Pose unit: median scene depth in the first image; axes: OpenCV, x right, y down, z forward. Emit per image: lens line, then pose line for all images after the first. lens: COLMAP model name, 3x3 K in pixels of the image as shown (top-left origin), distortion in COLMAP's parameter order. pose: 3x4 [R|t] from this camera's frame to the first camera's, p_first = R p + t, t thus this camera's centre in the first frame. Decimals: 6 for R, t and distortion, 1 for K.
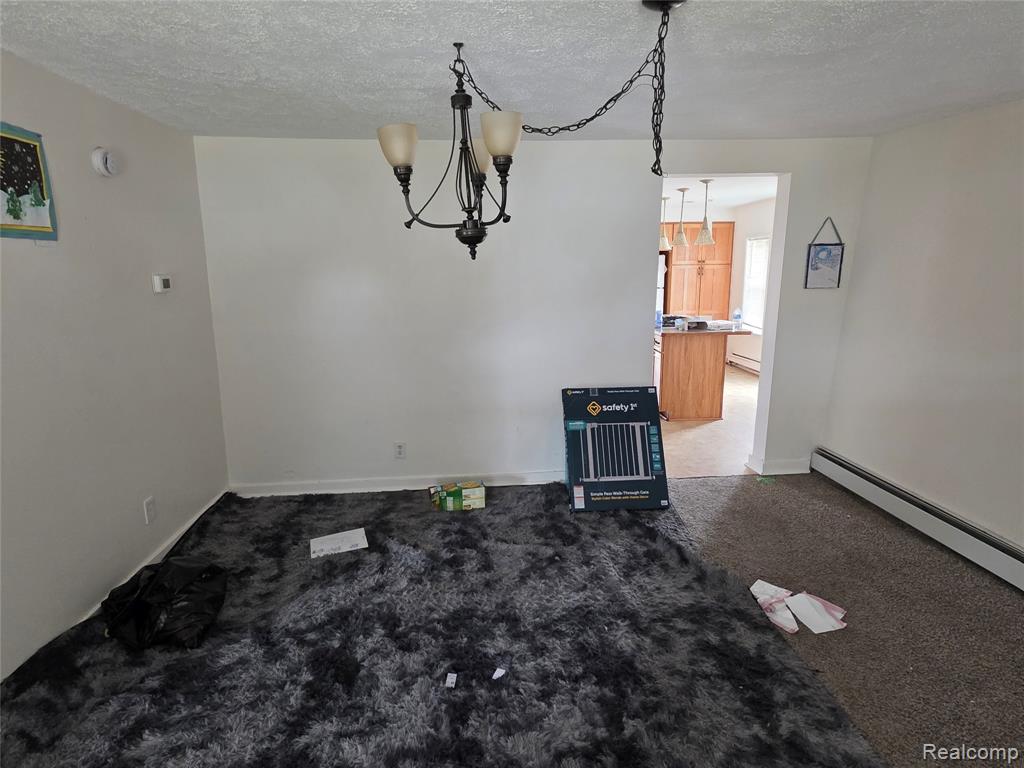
lens RADIAL K [[547.6, 0, 513.6], [0, 547.6, 382.9], [0, 0, 1]] dist [-0.001797, 0.001956]
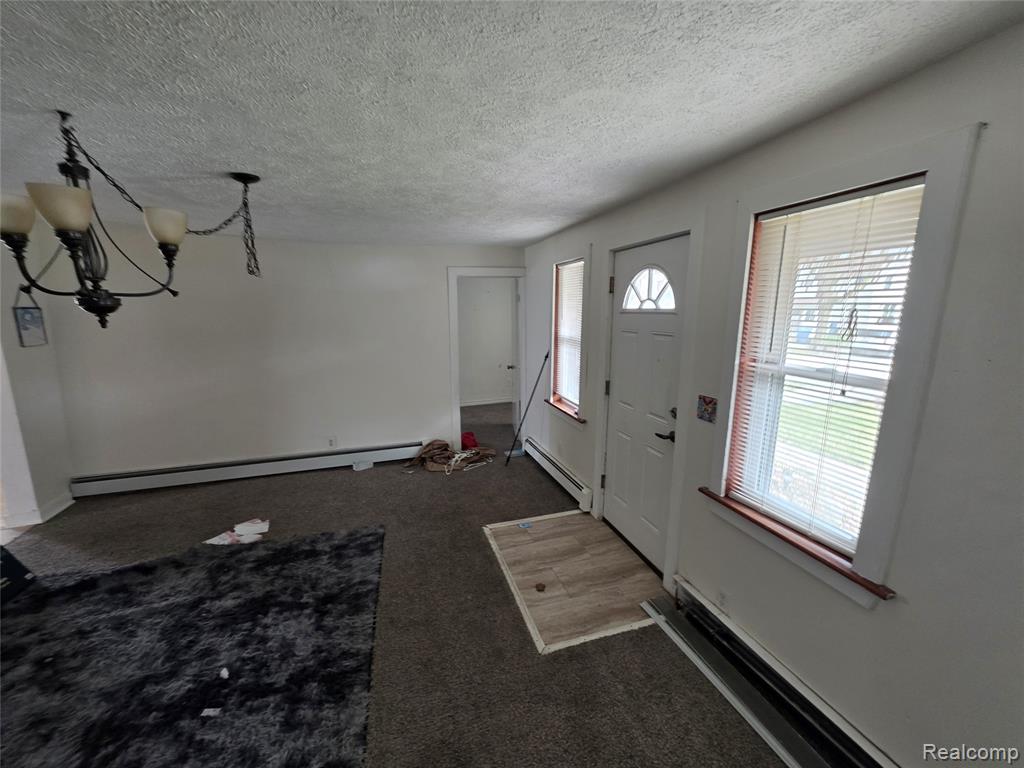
lens RADIAL K [[409.1, 0, 510.1], [0, 409.1, 389.3], [0, 0, 1]] dist [0.000421, 0.002041]
pose [[-0.218487, -0.177515, 0.959558, -0.814977], [0.218311, 0.949501, 0.225362, -0.103730], [-0.951107, 0.258720, -0.168700, 0.367618]]
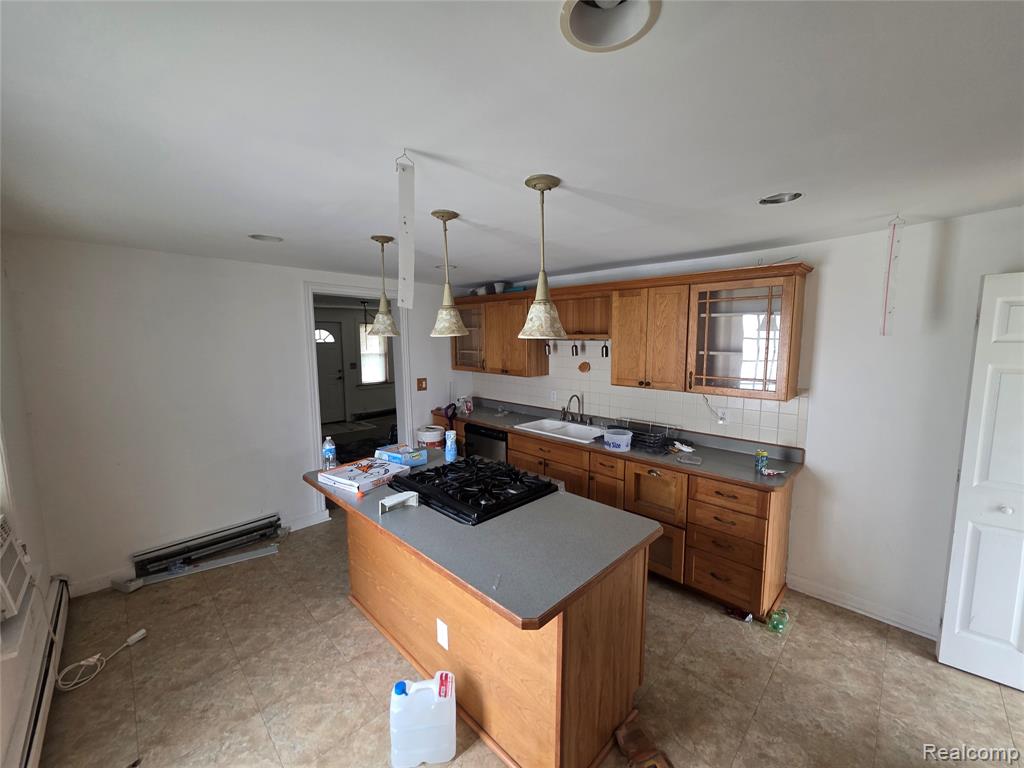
lens RADIAL K [[409.1, 0, 509.0], [0, 409.1, 383.6], [0, 0, 1]] dist [0.000421, 0.002041]
pose [[-0.755250, 0.096900, -0.648234, 1.306292], [-0.120421, 0.951661, 0.282559, -0.833613], [0.644280, 0.291463, -0.707074, 3.431859]]
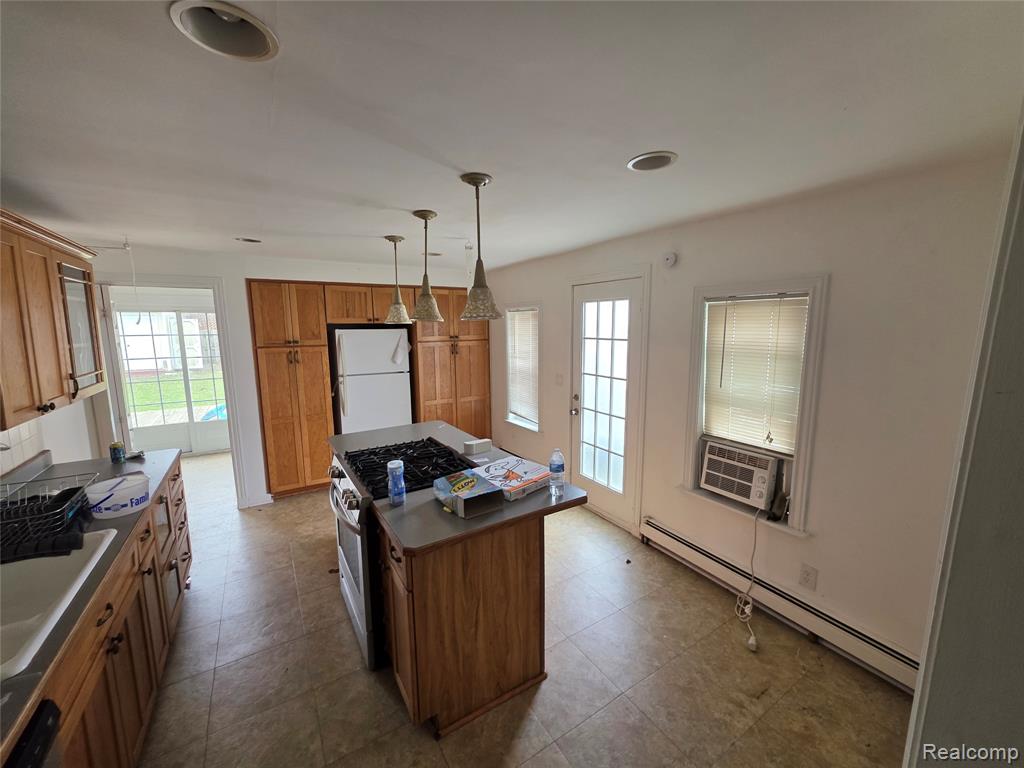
lens RADIAL K [[409.1, 0, 513.8], [0, 409.1, 383.9], [0, 0, 1]] dist [0.000421, 0.002041]
pose [[0.876573, -0.062387, 0.477209, 0.494592], [0.098066, 0.993913, -0.050197, -0.432755], [-0.471173, 0.090799, 0.877355, 1.664901]]
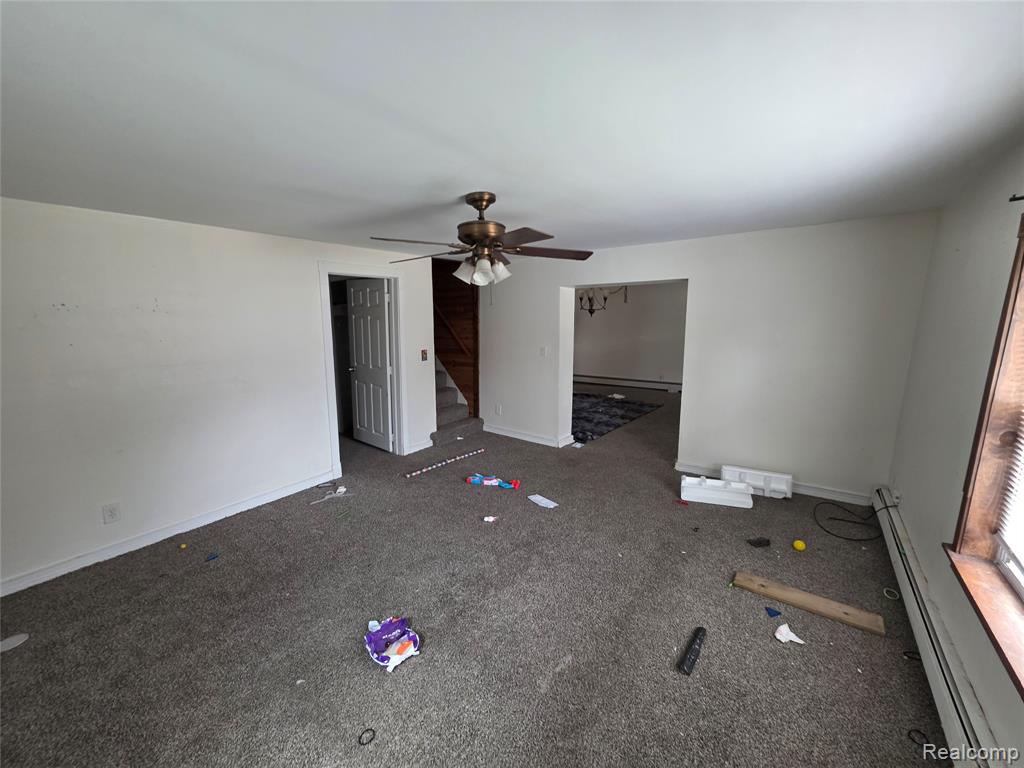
lens RADIAL K [[409.1, 0, 511.7], [0, 409.1, 383.4], [0, 0, 1]] dist [0.000421, 0.002041]
pose [[0.678322, -0.111106, 0.726316, -2.602696], [0.156621, 0.987647, 0.004810, 0.176678], [-0.717878, 0.110494, 0.687345, -0.707729]]
